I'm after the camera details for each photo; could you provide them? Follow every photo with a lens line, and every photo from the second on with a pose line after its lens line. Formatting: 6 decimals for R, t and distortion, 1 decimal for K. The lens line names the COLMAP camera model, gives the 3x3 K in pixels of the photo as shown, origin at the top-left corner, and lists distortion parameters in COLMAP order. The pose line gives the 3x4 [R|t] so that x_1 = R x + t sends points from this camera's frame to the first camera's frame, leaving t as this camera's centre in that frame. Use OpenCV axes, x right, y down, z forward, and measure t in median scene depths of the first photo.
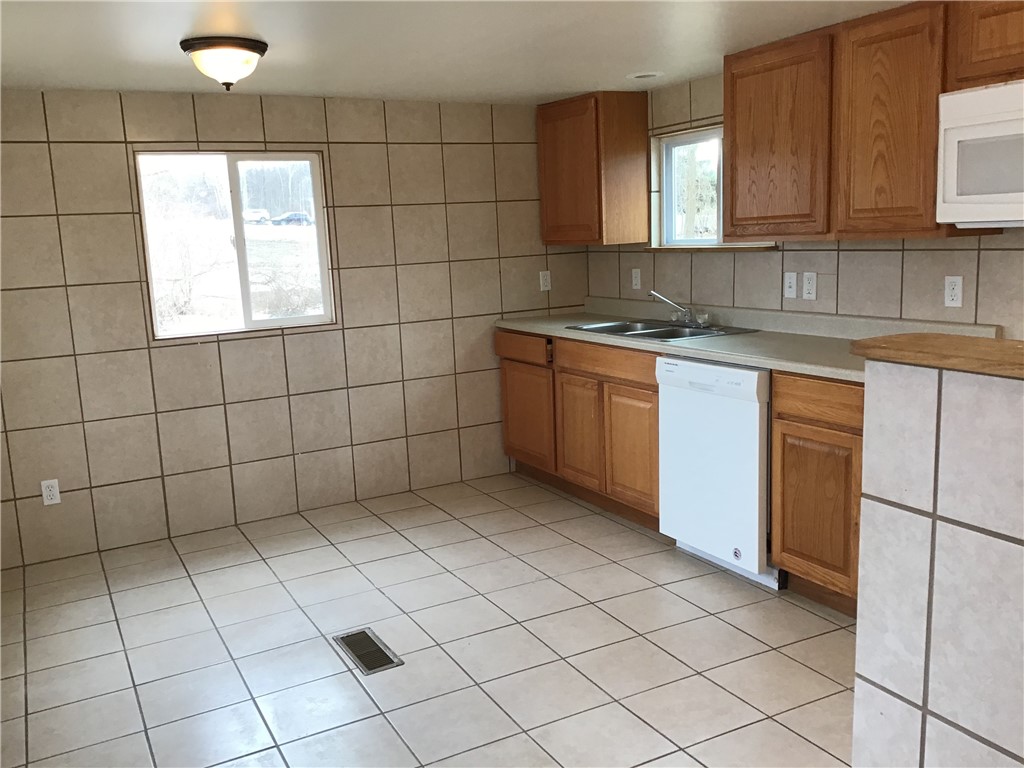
lens RADIAL K [[912.2, 0, 519.2], [0, 912.2, 389.2], [0, 0, 1]] dist [0.045983, -0.048438]
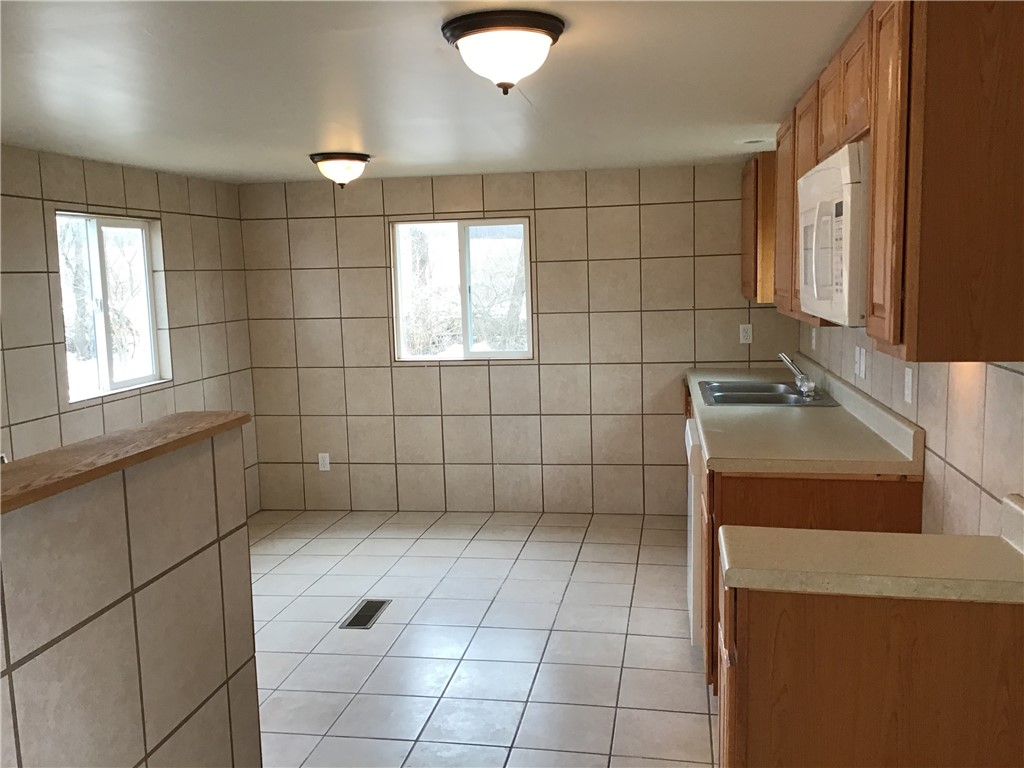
lens RADIAL K [[912.2, 0, 516.6], [0, 912.2, 380.0], [0, 0, 1]] dist [0.045983, -0.048438]
pose [[0.778568, 0.096304, -0.620127, 0.534721], [-0.115792, 0.993234, 0.008870, -0.055092], [0.616786, 0.064900, 0.784451, 0.063595]]
